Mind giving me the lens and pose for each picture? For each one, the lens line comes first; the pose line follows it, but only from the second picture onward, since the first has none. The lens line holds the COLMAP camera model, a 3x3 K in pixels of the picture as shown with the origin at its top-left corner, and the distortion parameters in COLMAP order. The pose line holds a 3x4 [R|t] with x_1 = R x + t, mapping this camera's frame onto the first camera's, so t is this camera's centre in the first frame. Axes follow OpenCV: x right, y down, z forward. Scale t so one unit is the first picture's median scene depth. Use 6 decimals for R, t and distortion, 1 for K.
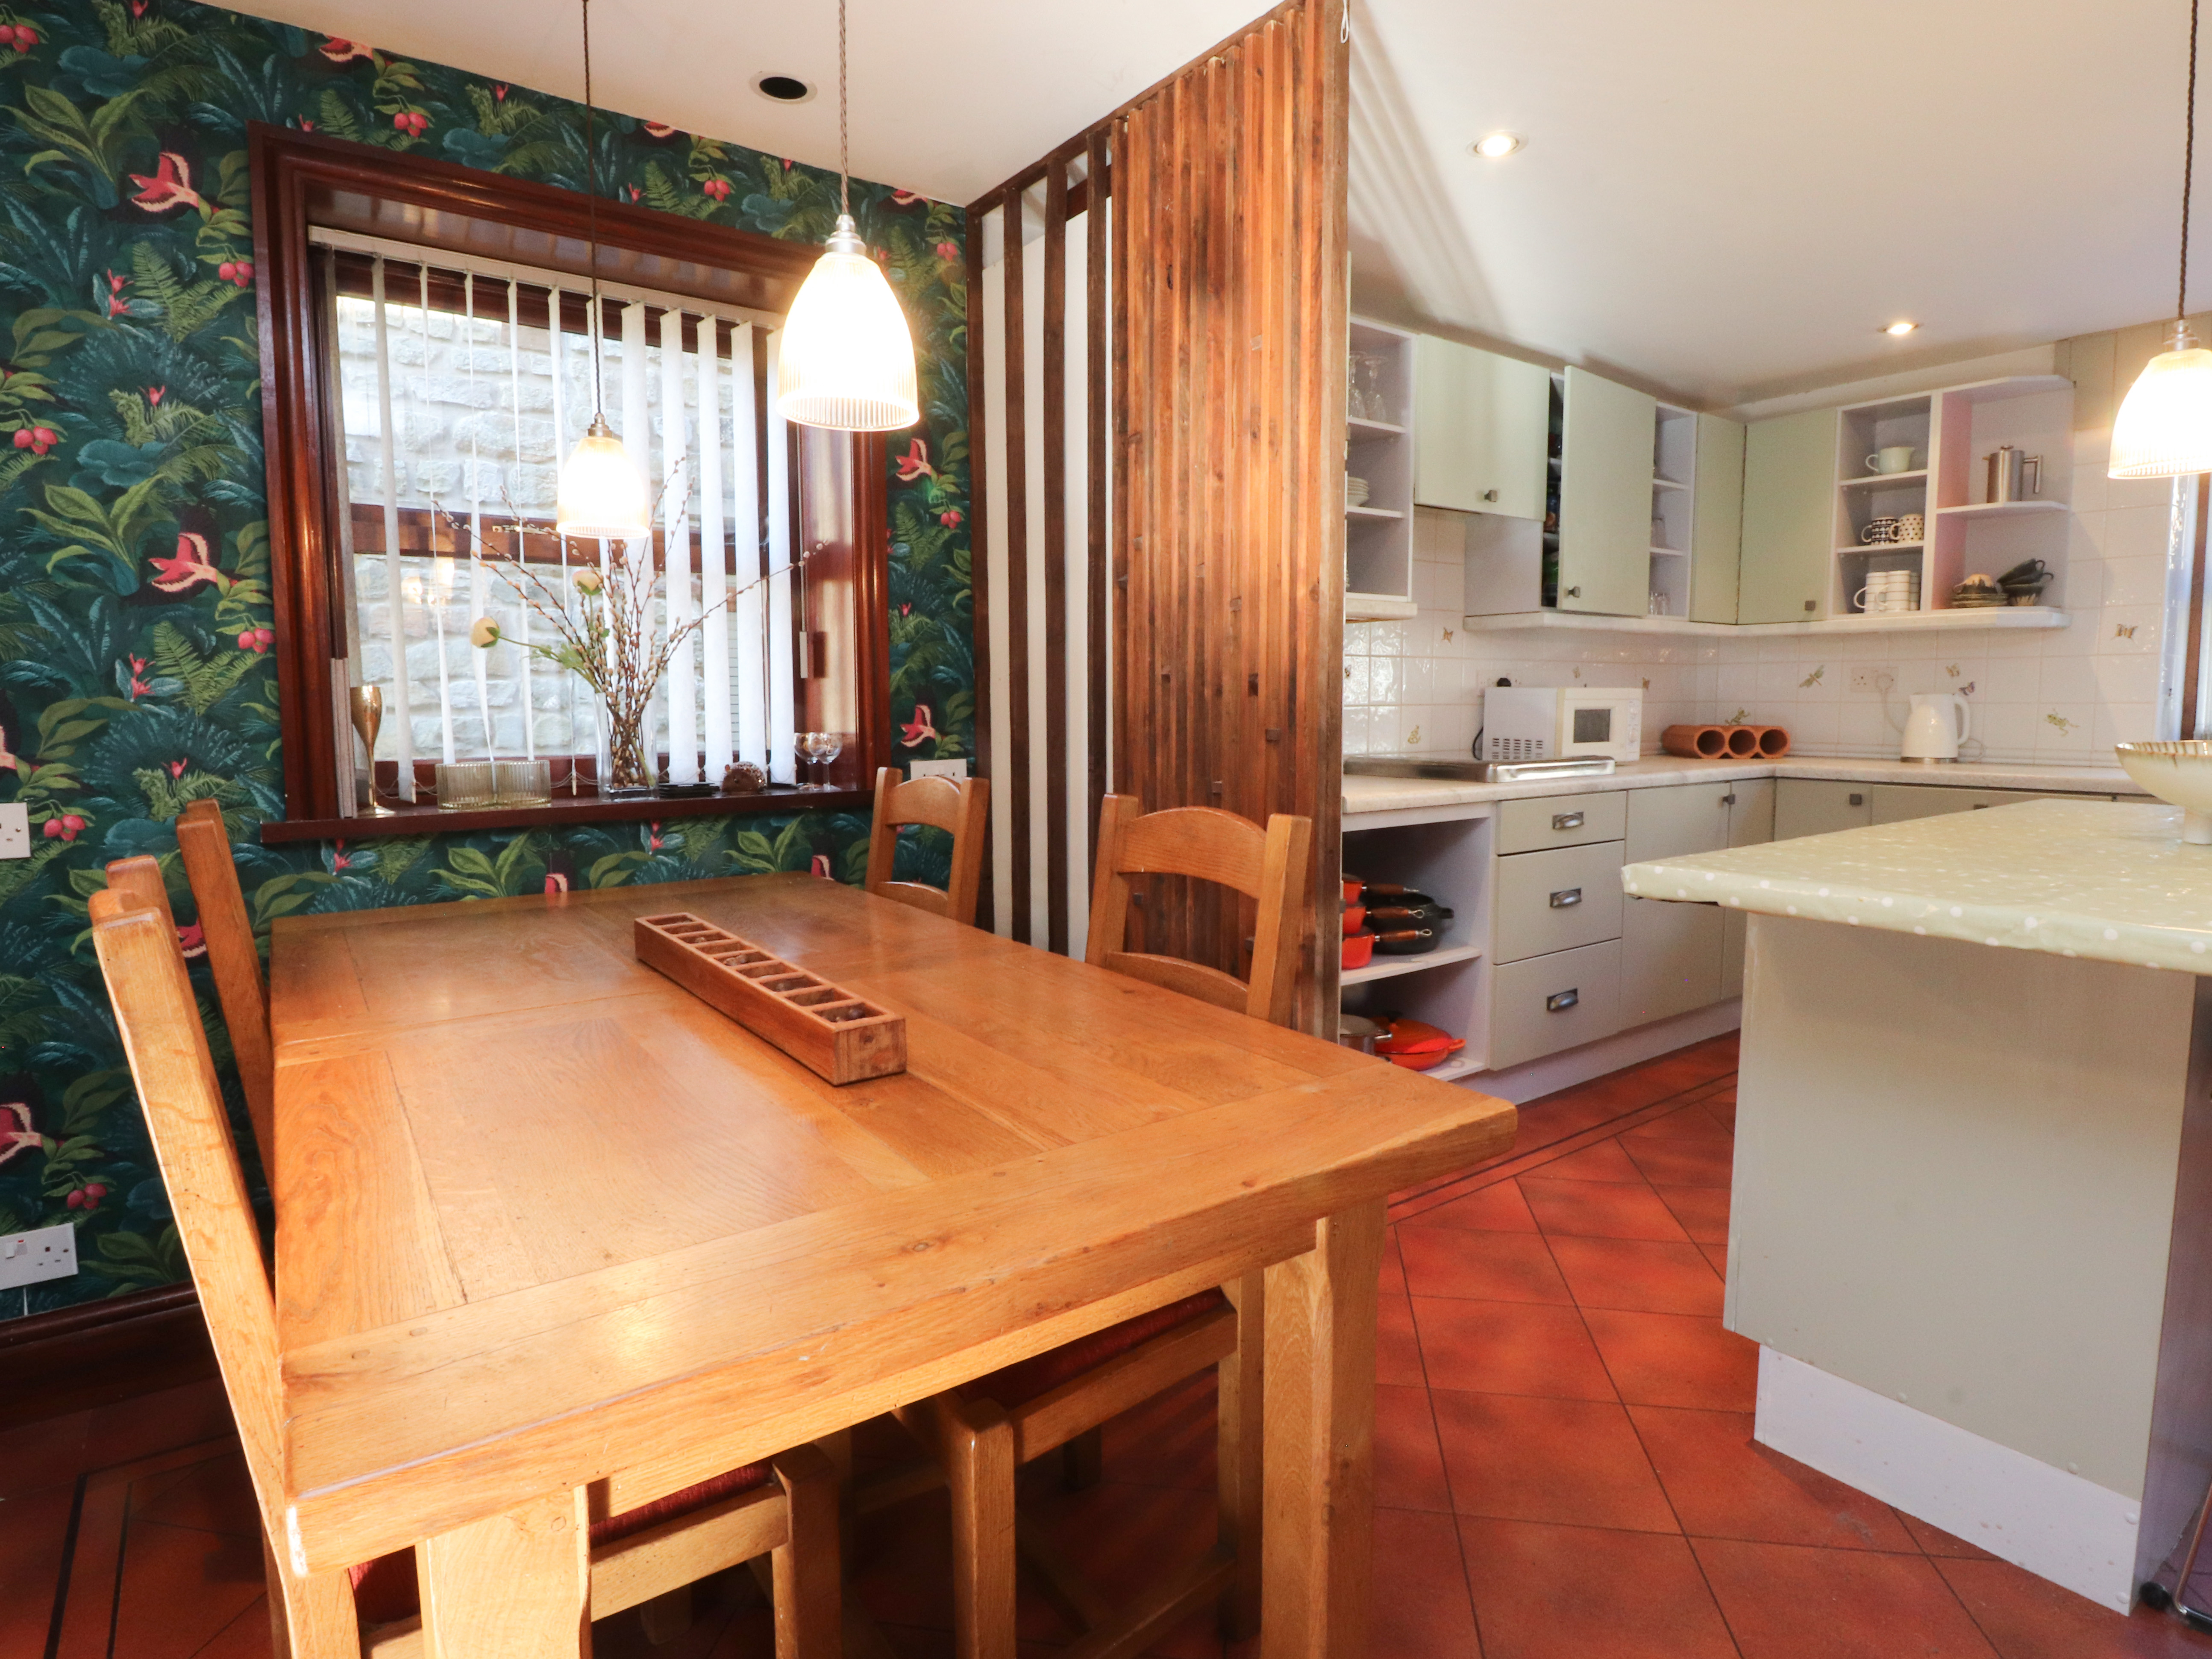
lens RADIAL K [[1173.8, 0, 1107.5], [0, 1173.8, 812.1], [0, 0, 1]] dist [-0.001946, -0.011867]
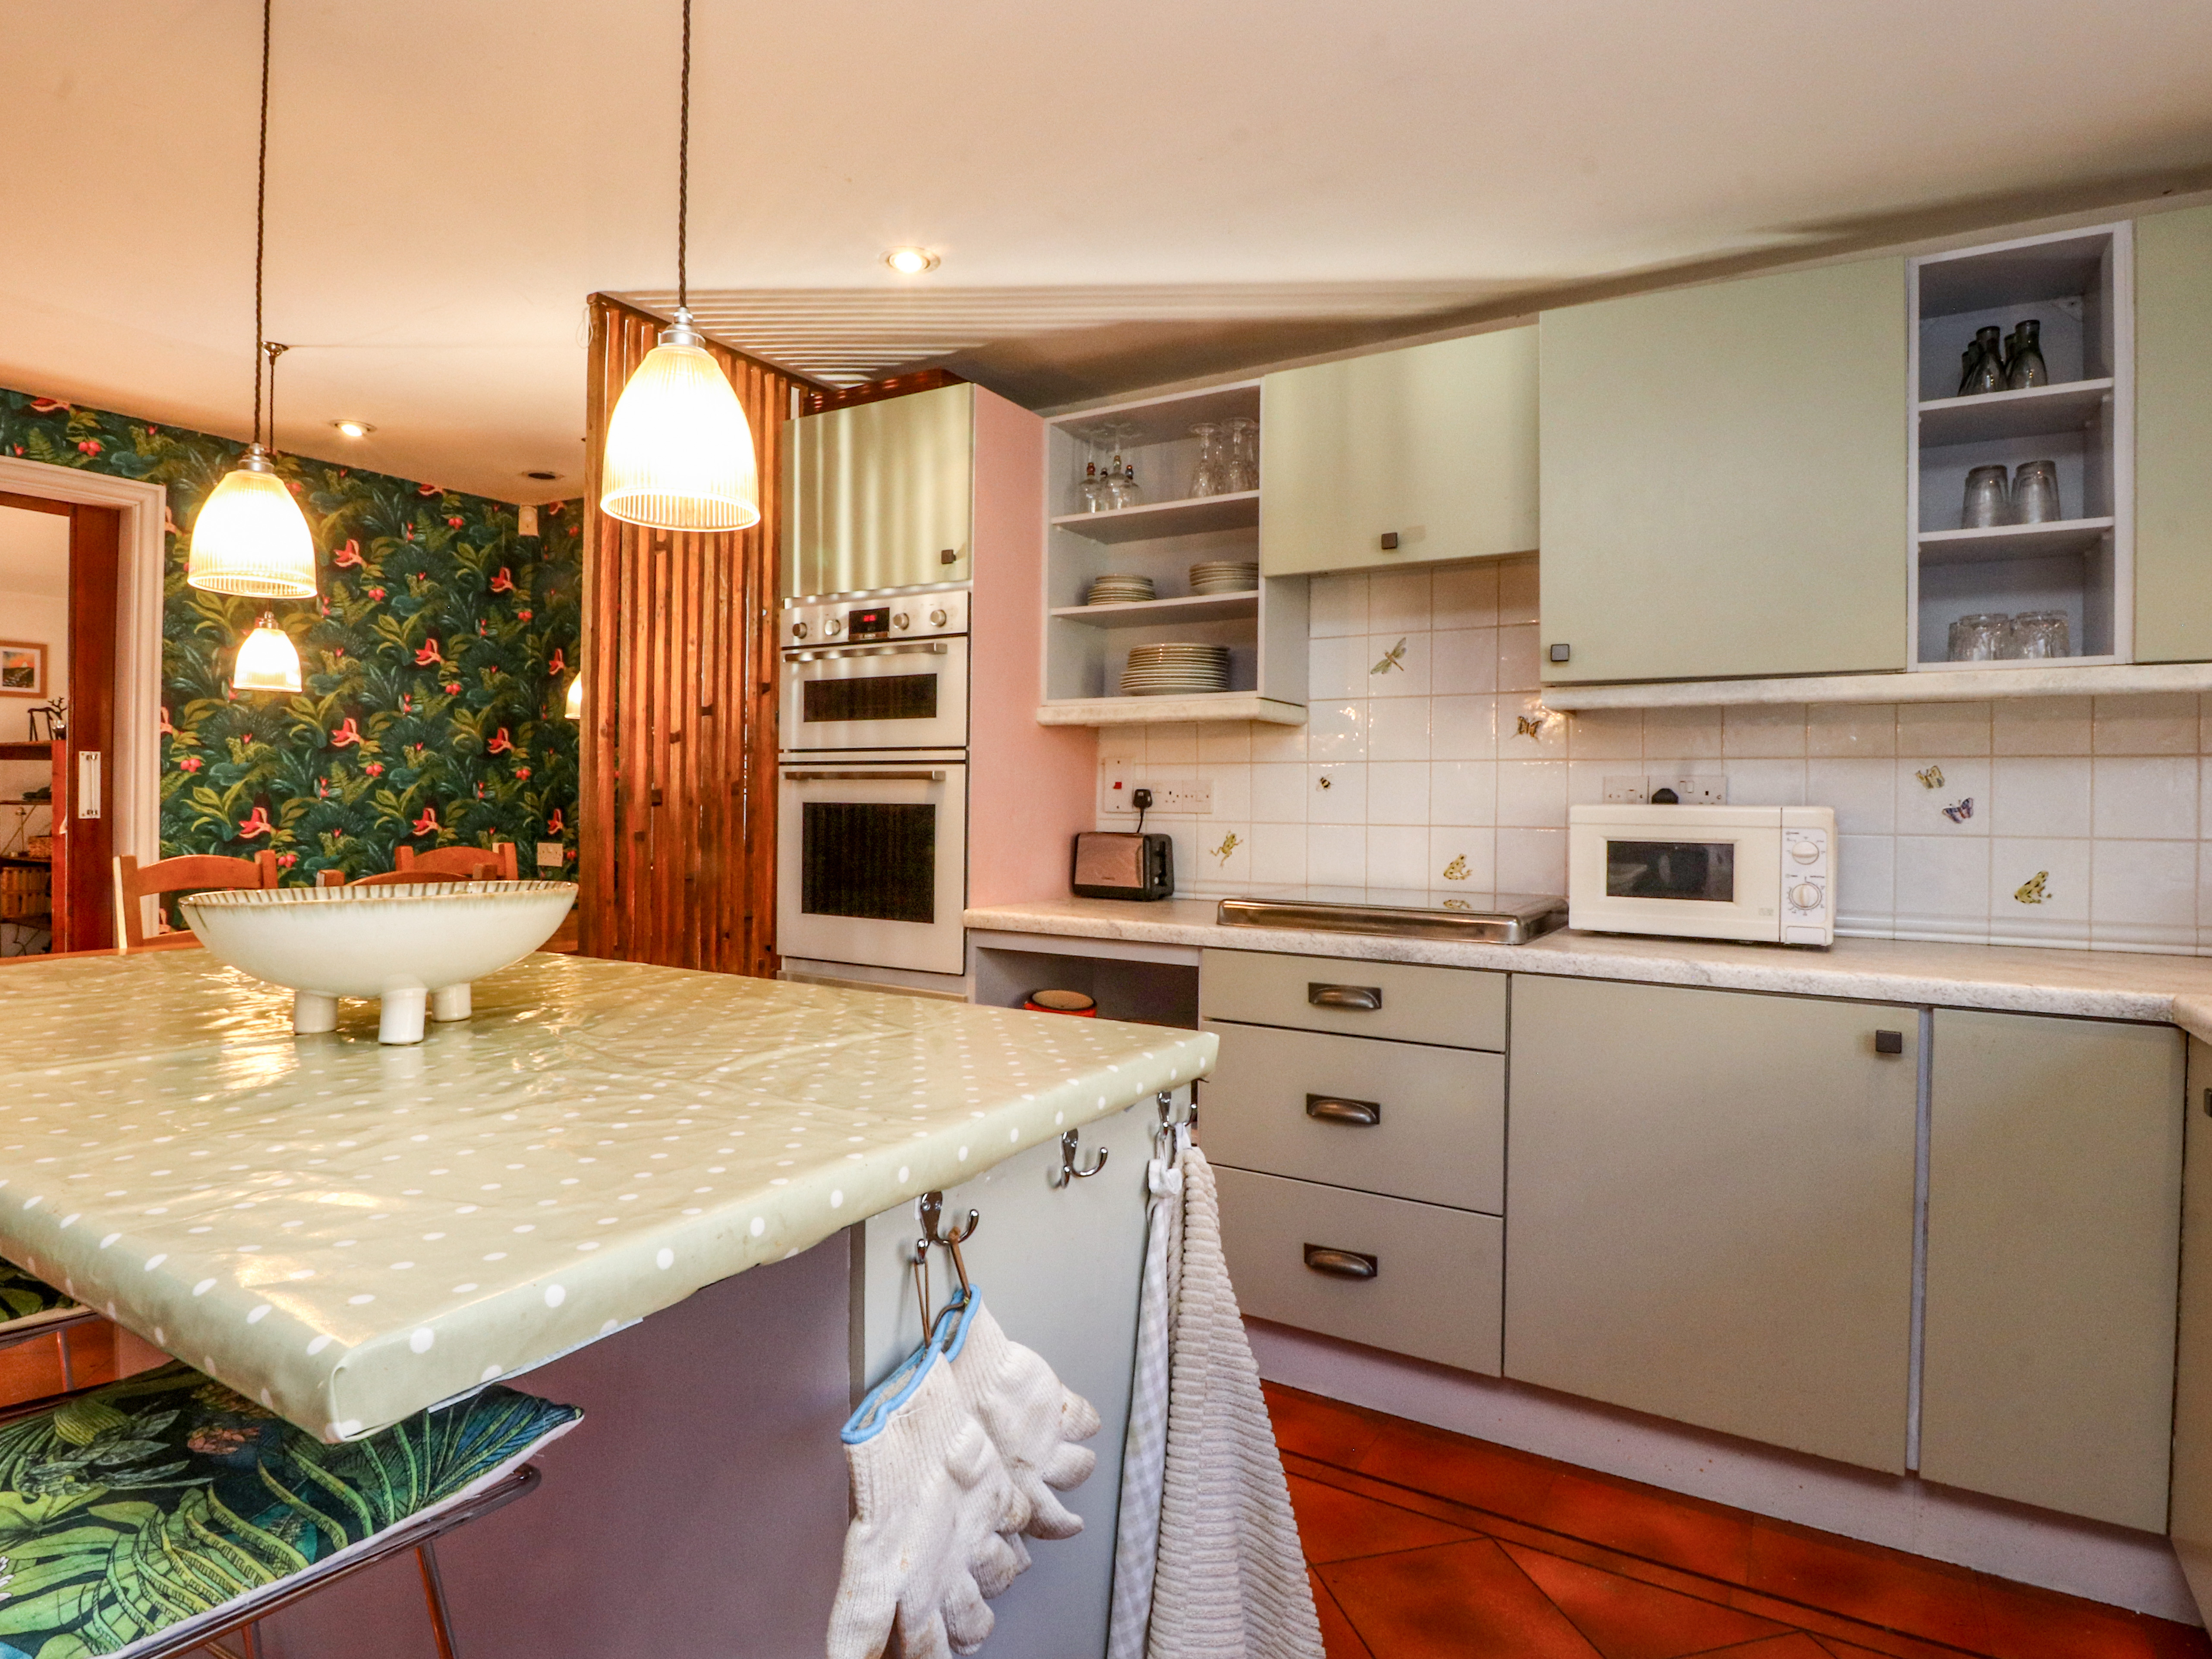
lens RADIAL K [[1173.7, 0, 1080.8], [0, 1173.7, 811.5], [0, 0, 1]] dist [-0.001946, -0.011867]
pose [[0.391616, 0.019177, -0.919929, 0.822412], [-0.096425, 0.995133, -0.020303, -0.061445], [0.915062, 0.096655, 0.391560, 0.493359]]
